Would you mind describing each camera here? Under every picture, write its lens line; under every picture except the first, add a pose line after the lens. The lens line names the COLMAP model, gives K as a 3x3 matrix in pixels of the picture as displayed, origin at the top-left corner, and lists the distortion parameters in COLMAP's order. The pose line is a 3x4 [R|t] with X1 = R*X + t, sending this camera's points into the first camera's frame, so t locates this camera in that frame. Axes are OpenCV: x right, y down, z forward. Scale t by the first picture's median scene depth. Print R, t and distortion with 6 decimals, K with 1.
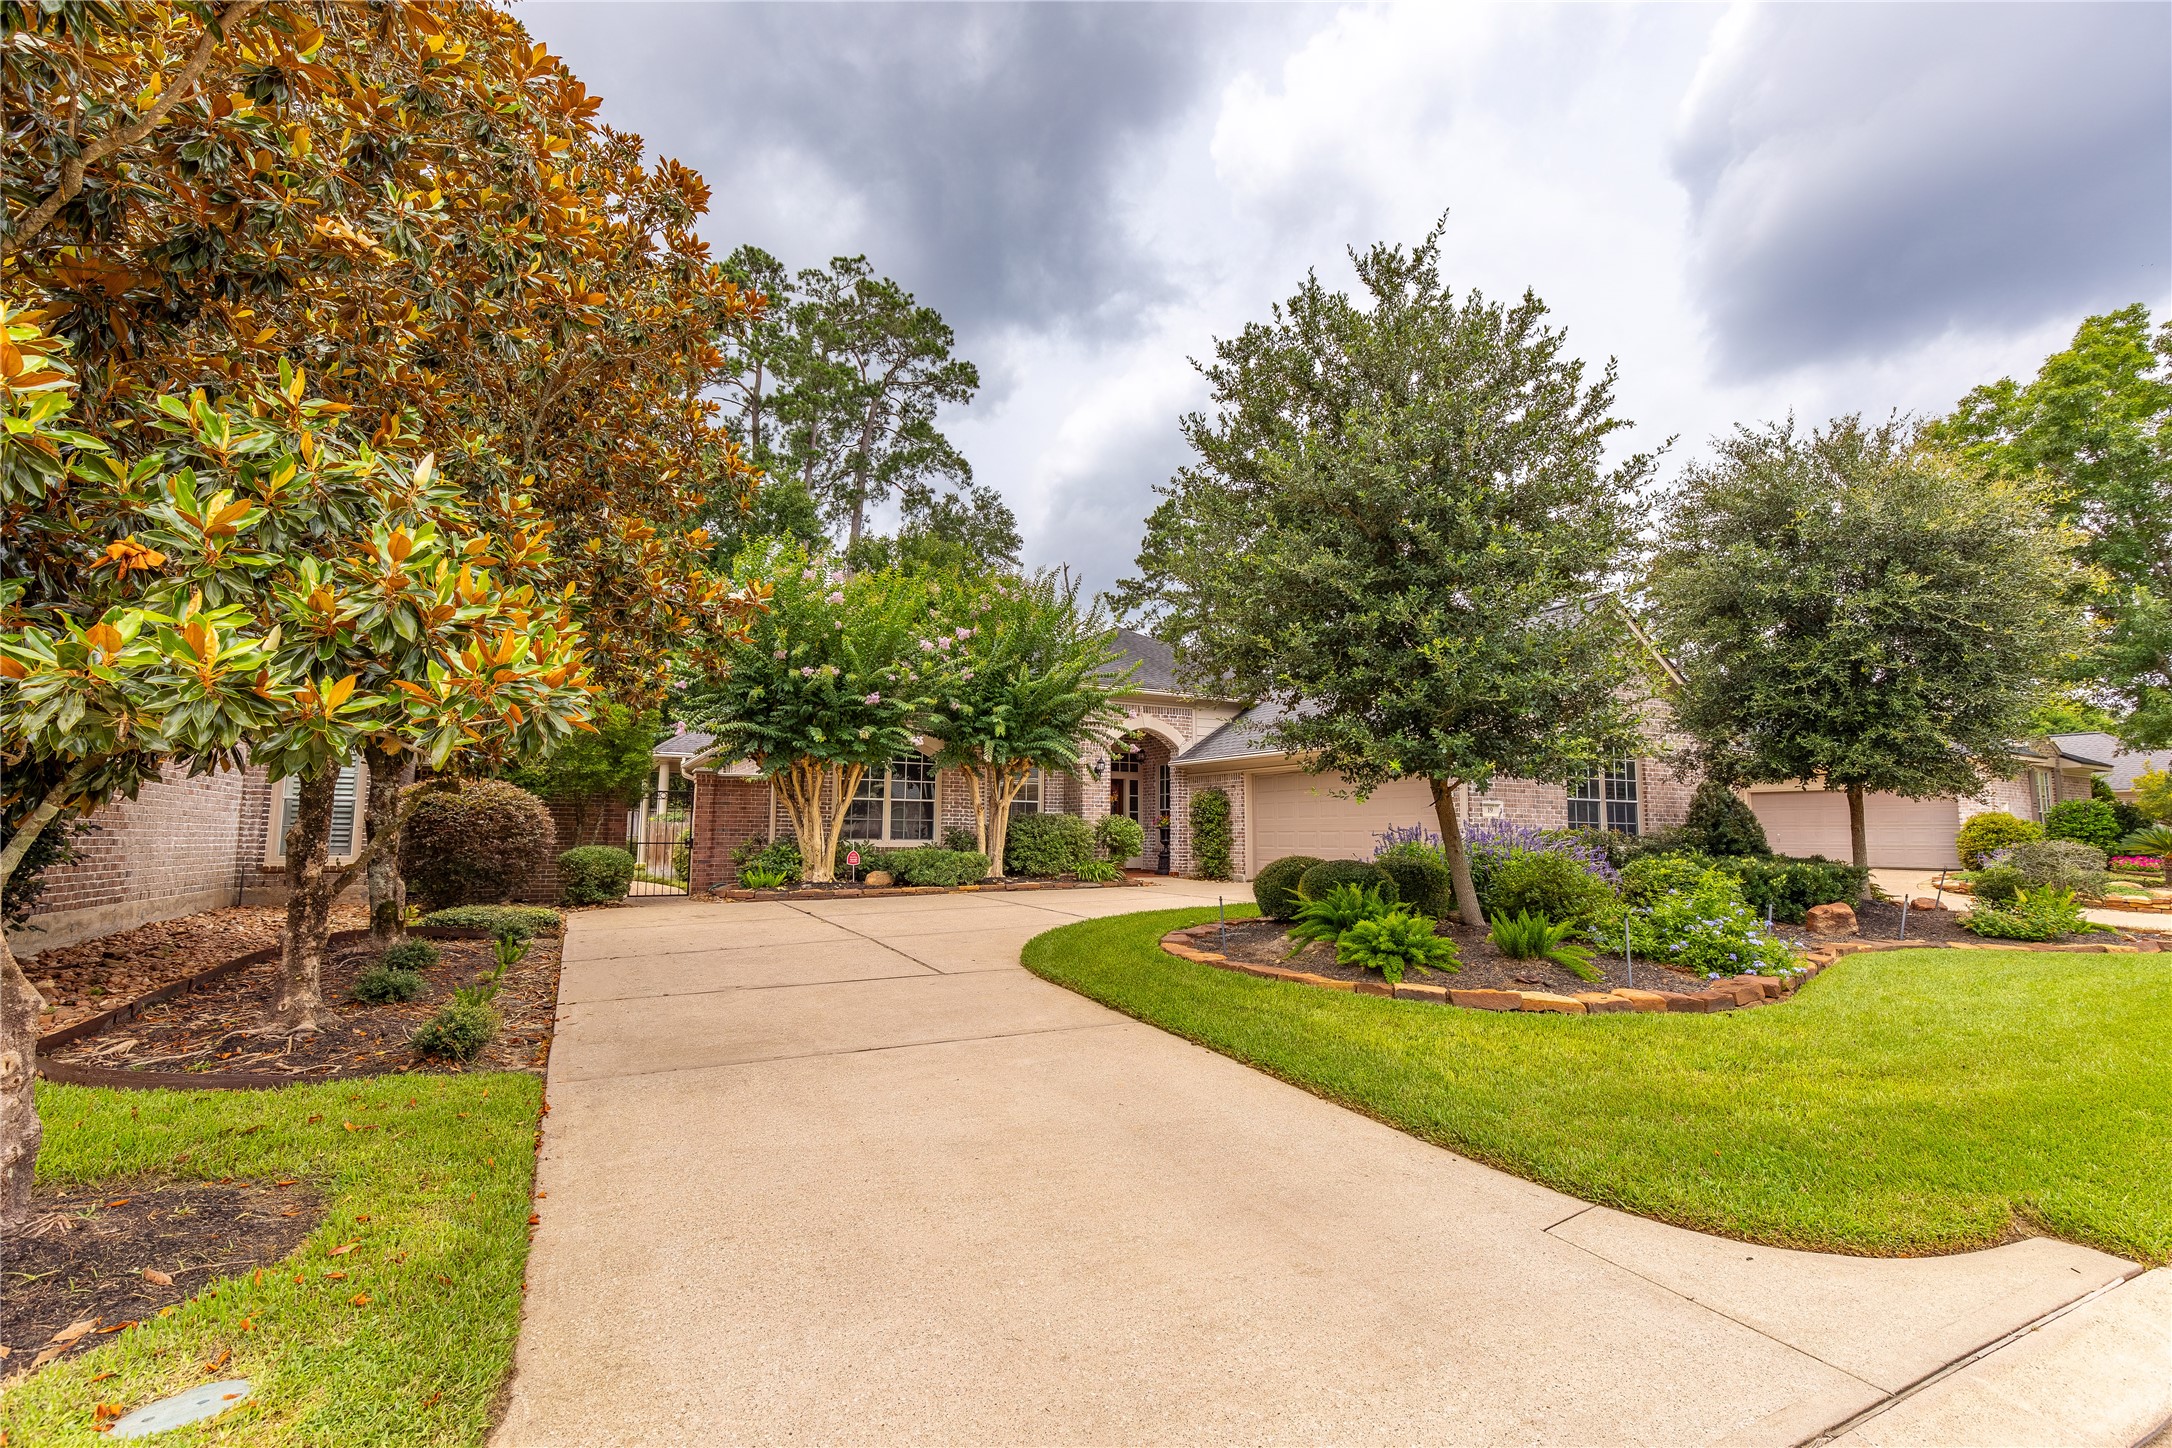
lens RADIAL K [[980.2, 0, 1111.9], [0, 980.2, 734.4], [0, 0, 1]] dist [0.003954, -0.000076]
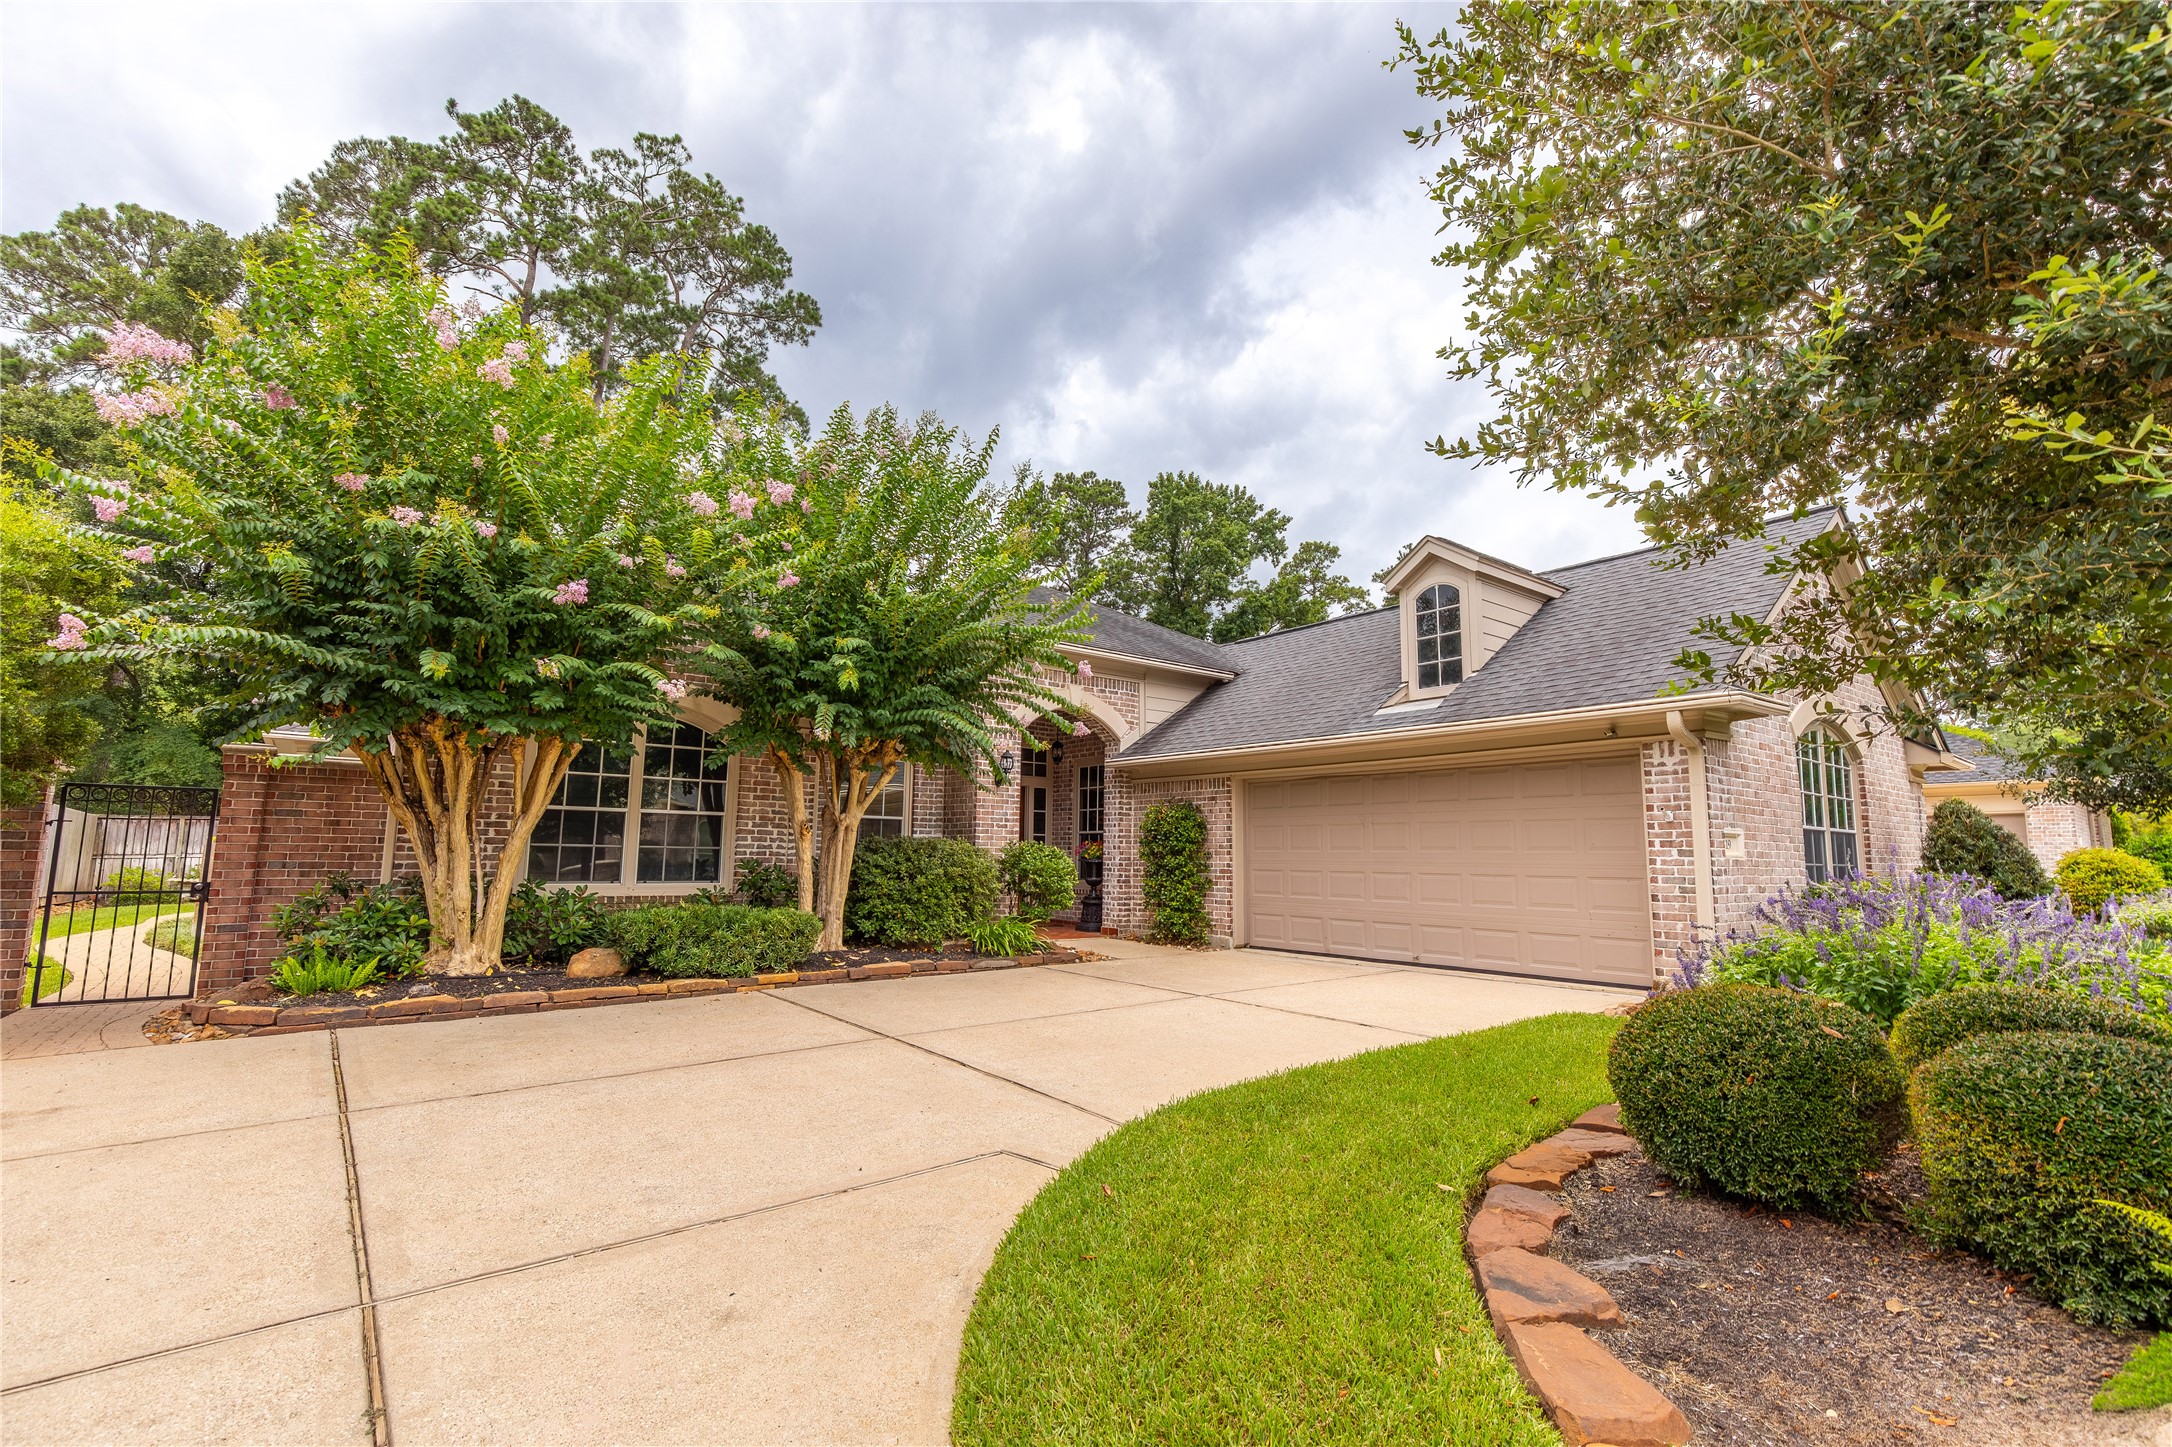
lens RADIAL K [[978.7, 0, 1103.8], [0, 978.7, 740.5], [0, 0, 1]] dist [0.000618, -0.000371]
pose [[0.987366, 0.026795, 0.156176, -0.048772], [-0.025051, 0.999600, -0.013125, 0.025201], [-0.156465, 0.009047, 0.987642, 0.376526]]
